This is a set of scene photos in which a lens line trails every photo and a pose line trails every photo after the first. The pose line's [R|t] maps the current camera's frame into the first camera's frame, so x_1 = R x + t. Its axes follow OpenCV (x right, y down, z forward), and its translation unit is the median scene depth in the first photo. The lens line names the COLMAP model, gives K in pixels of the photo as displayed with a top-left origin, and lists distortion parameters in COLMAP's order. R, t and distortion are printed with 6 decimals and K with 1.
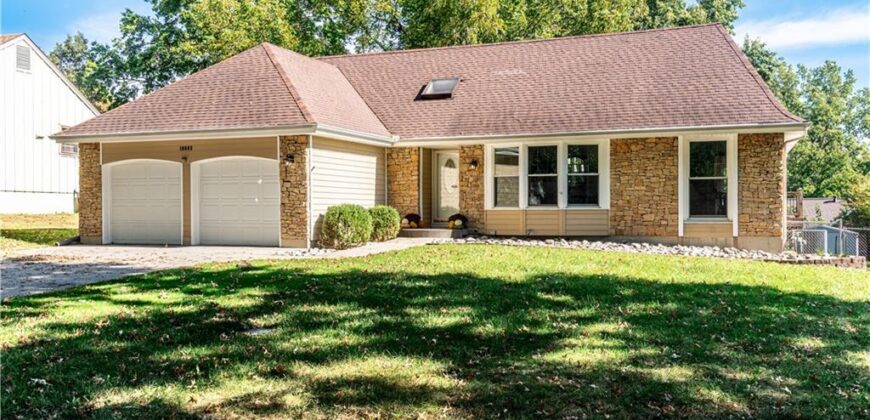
lens RADIAL K [[777.7, 0, 436.4], [0, 777.7, 211.0], [0, 0, 1]] dist [0.027750, -0.002901]
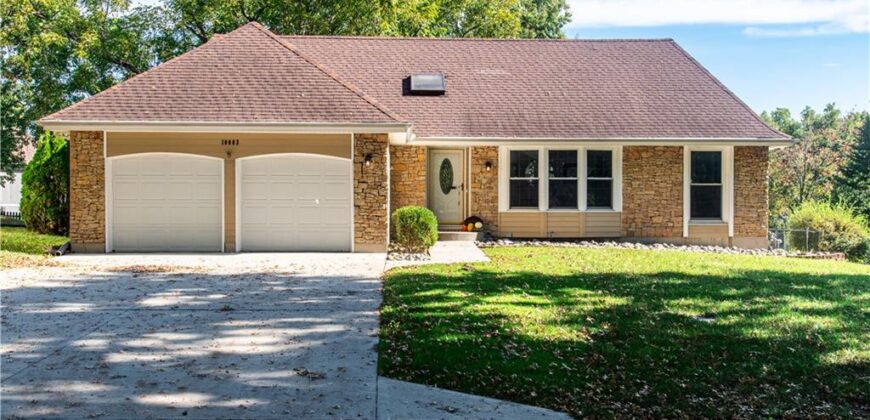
lens RADIAL K [[932.5, 0, 433.9], [0, 932.5, 211.0], [0, 0, 1]] dist [-0.011088, 0.000000]
pose [[0.916866, 0.002346, 0.399188, -0.519605], [-0.003991, 0.999987, 0.003291, -0.006830], [-0.399175, -0.004610, 0.916863, -0.060125]]
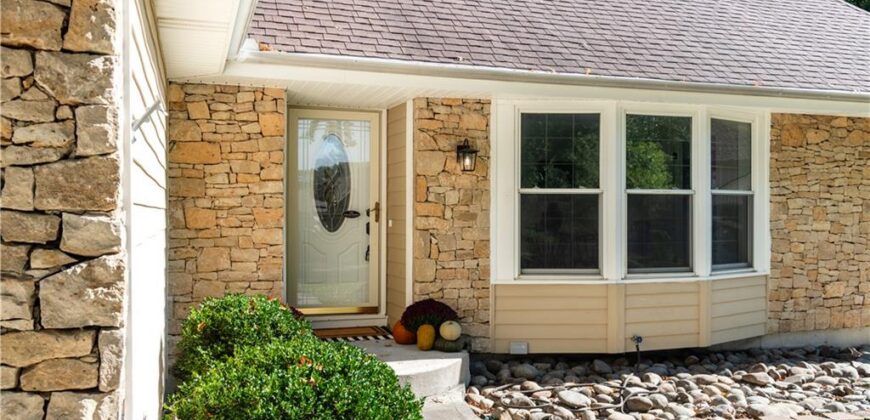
lens RADIAL K [[731.6, 0, 438.0], [0, 731.6, 213.4], [0, 0, 1]] dist [0.011946, -0.006156]
pose [[0.763086, 0.002782, 0.646291, -0.184086], [-0.001578, 0.999996, -0.002441, -0.034957], [-0.646295, 0.000843, 0.763087, 0.809421]]
